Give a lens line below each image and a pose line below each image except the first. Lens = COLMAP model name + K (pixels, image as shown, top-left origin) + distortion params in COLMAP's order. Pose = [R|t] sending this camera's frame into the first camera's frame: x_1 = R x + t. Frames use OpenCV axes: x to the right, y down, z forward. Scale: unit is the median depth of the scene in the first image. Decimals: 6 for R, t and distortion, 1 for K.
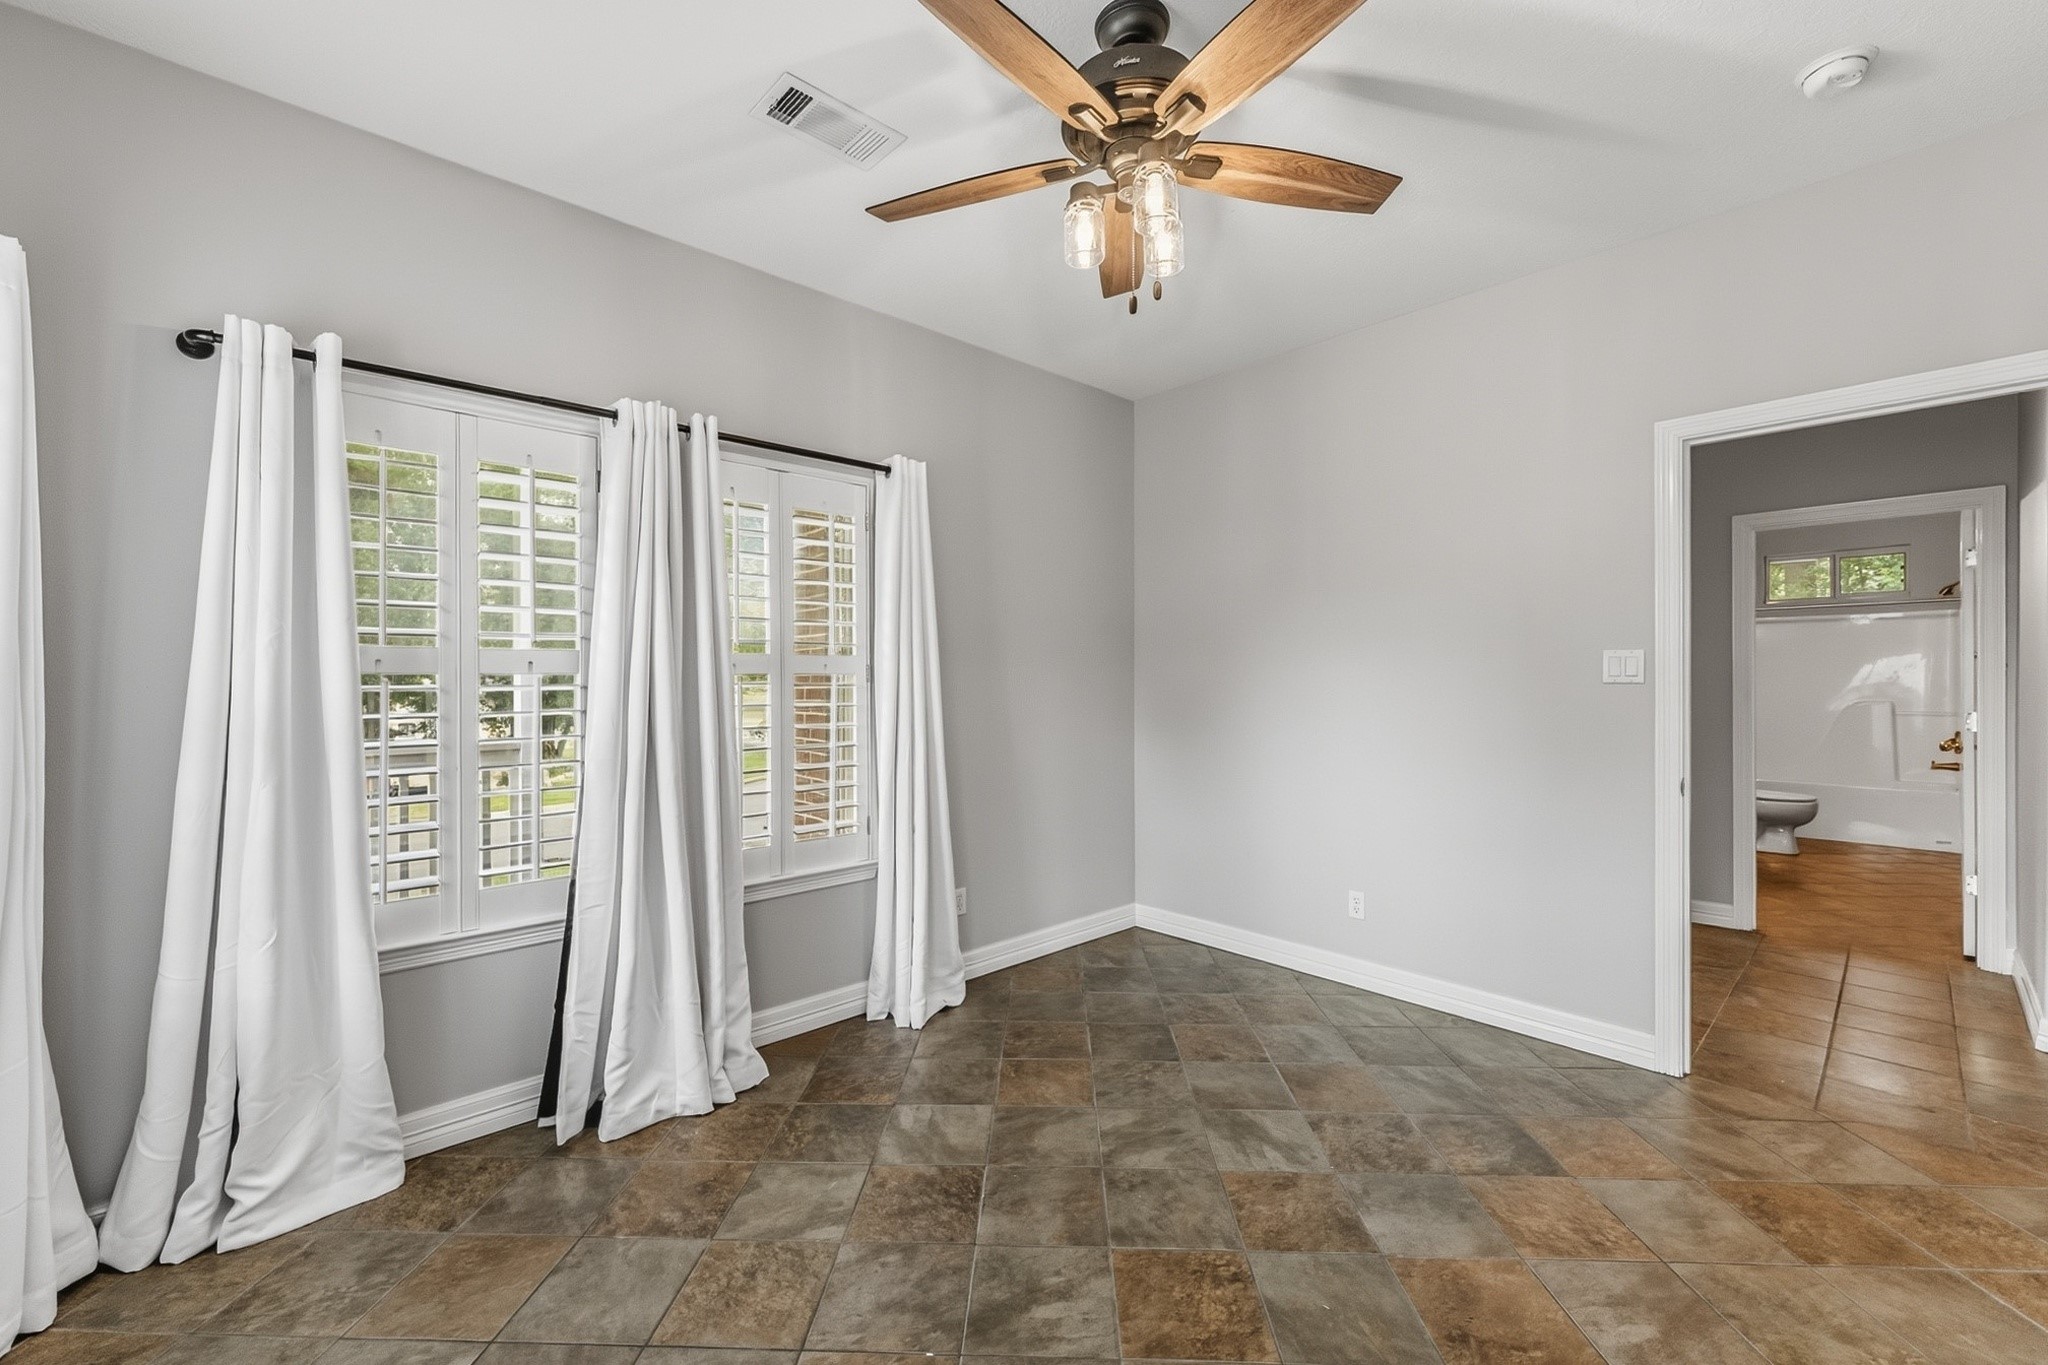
lens RADIAL K [[833.7, 0, 1023.3], [0, 833.7, 676.1], [0, 0, 1]] dist [0.001506, -0.000033]
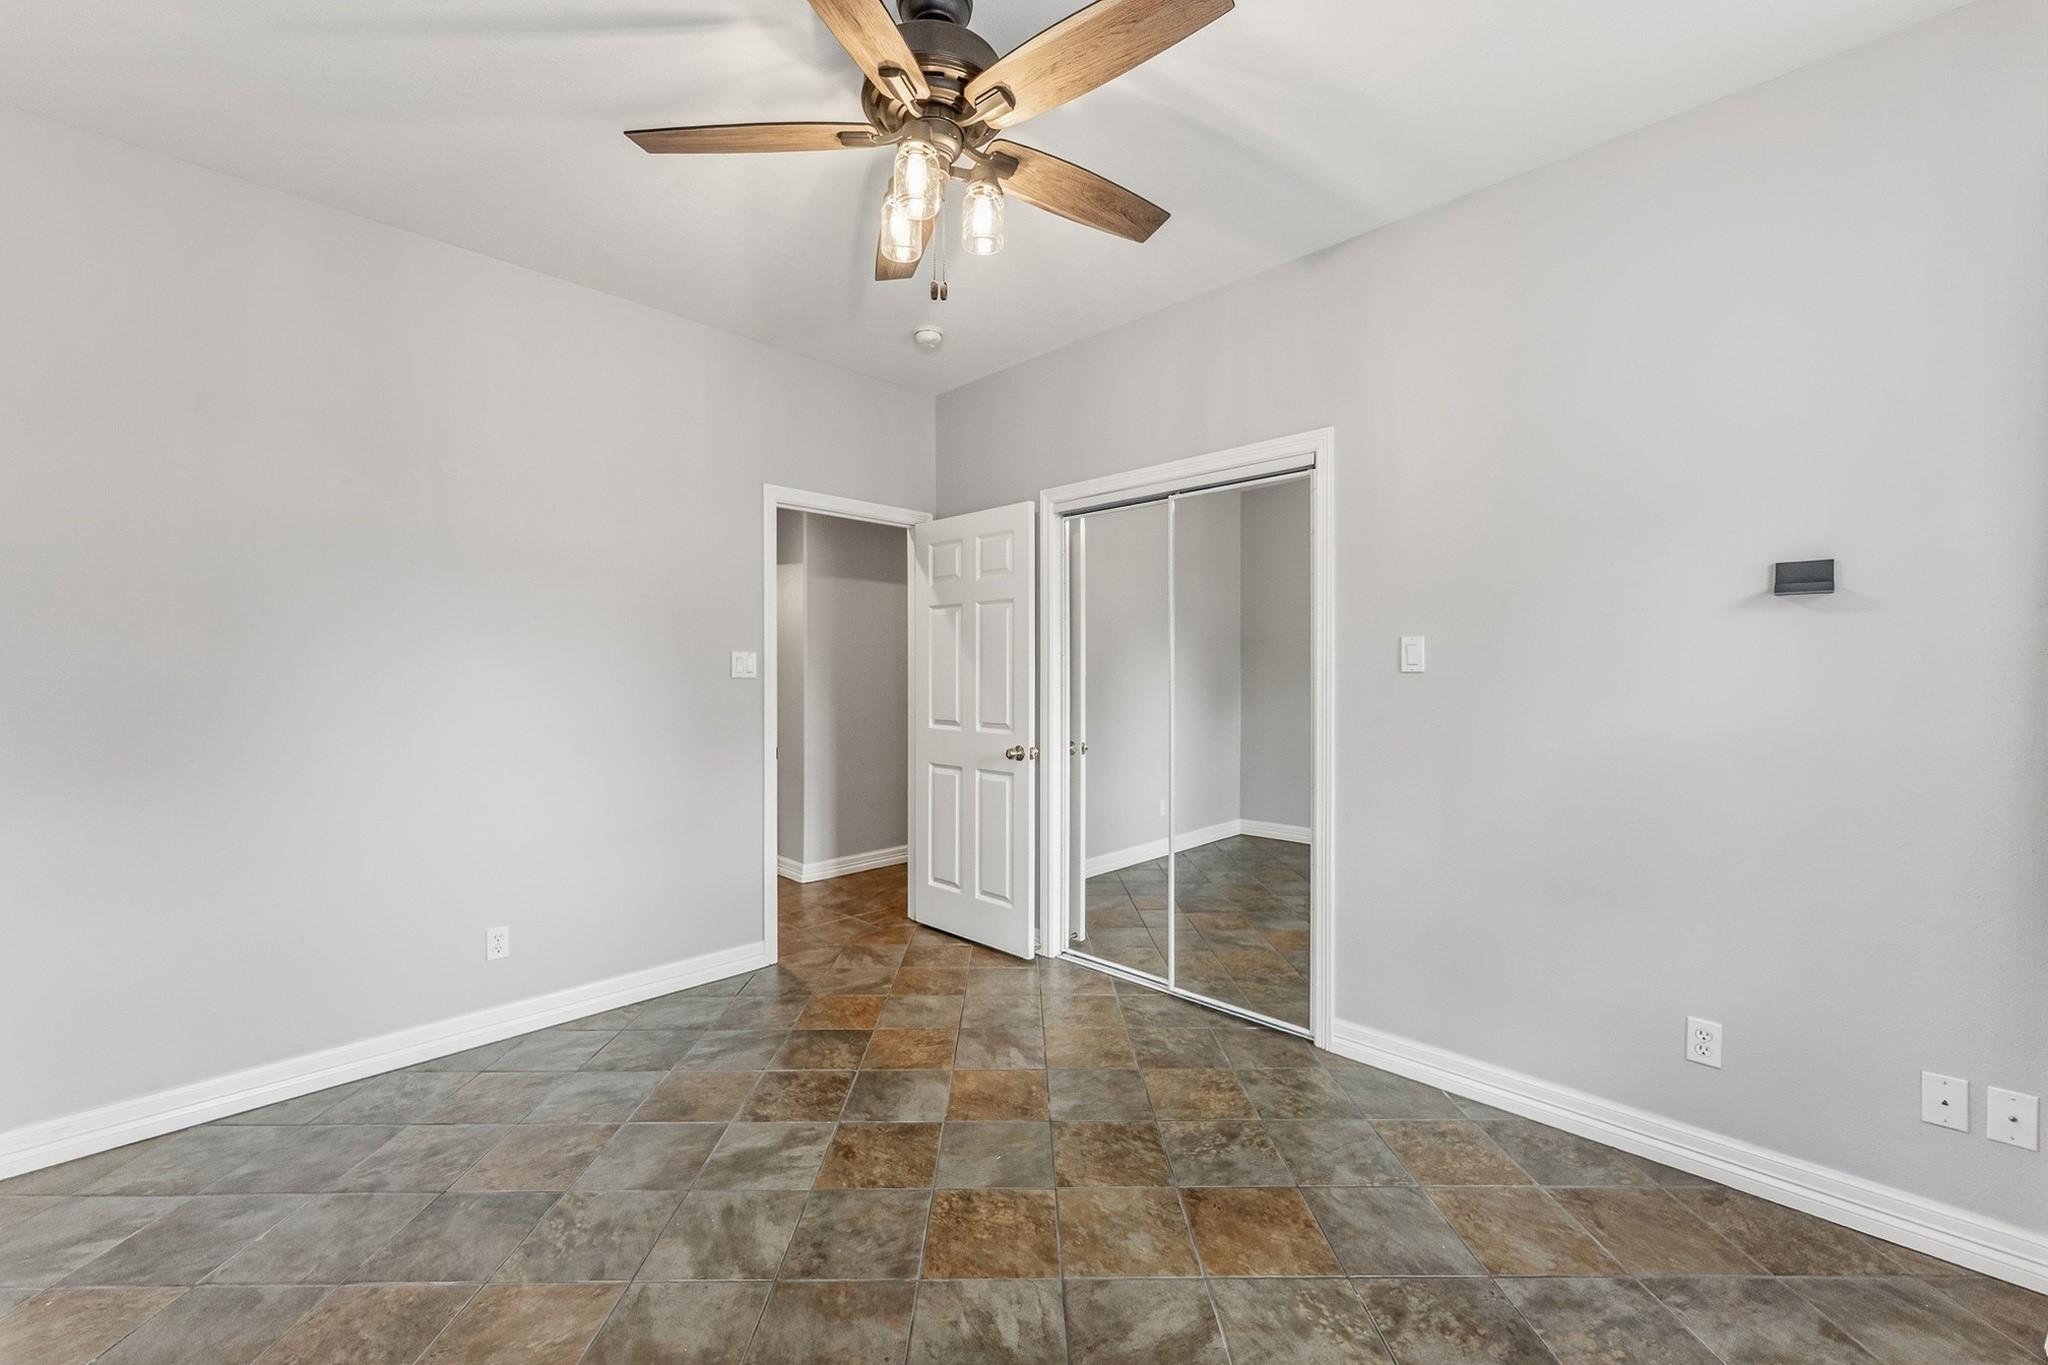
lens RADIAL K [[833.7, 0, 1023.3], [0, 833.7, 676.1], [0, 0, 1]] dist [0.001506, -0.000033]
pose [[-0.066892, -0.000782, 0.997760, -0.687524], [-0.002221, 0.999997, 0.000634, 0.010026], [-0.997758, -0.002174, -0.066894, 0.784180]]
